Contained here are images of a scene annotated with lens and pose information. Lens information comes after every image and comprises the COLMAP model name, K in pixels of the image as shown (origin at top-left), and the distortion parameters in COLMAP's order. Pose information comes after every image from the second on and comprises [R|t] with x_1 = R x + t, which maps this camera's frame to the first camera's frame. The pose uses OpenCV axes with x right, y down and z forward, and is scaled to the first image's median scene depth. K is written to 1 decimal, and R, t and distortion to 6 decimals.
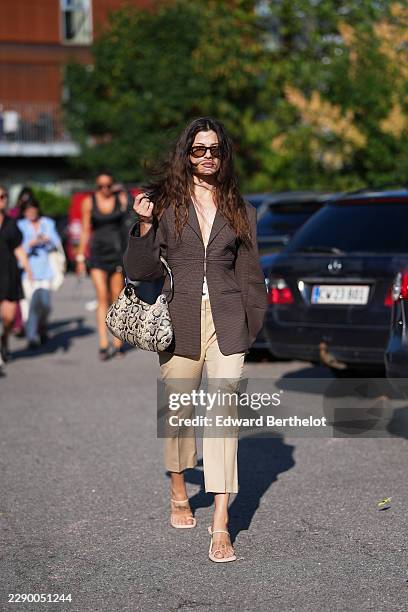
lens RADIAL K [[875.9, 0, 204.0], [0, 875.9, 306.0], [0, 0, 1]] dist [0.015633, 0.048969]
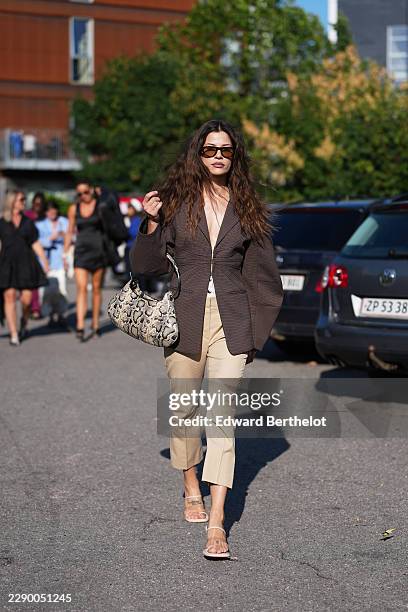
lens RADIAL K [[869.9, 0, 205.0], [0, 869.9, 287.0], [0, 0, 1]] dist [-0.010536, -0.006418]
pose [[0.999766, 0.019924, -0.008396, 0.053515], [-0.020090, 0.999594, -0.020182, 0.021775], [0.007991, 0.020346, 0.999761, -0.273960]]
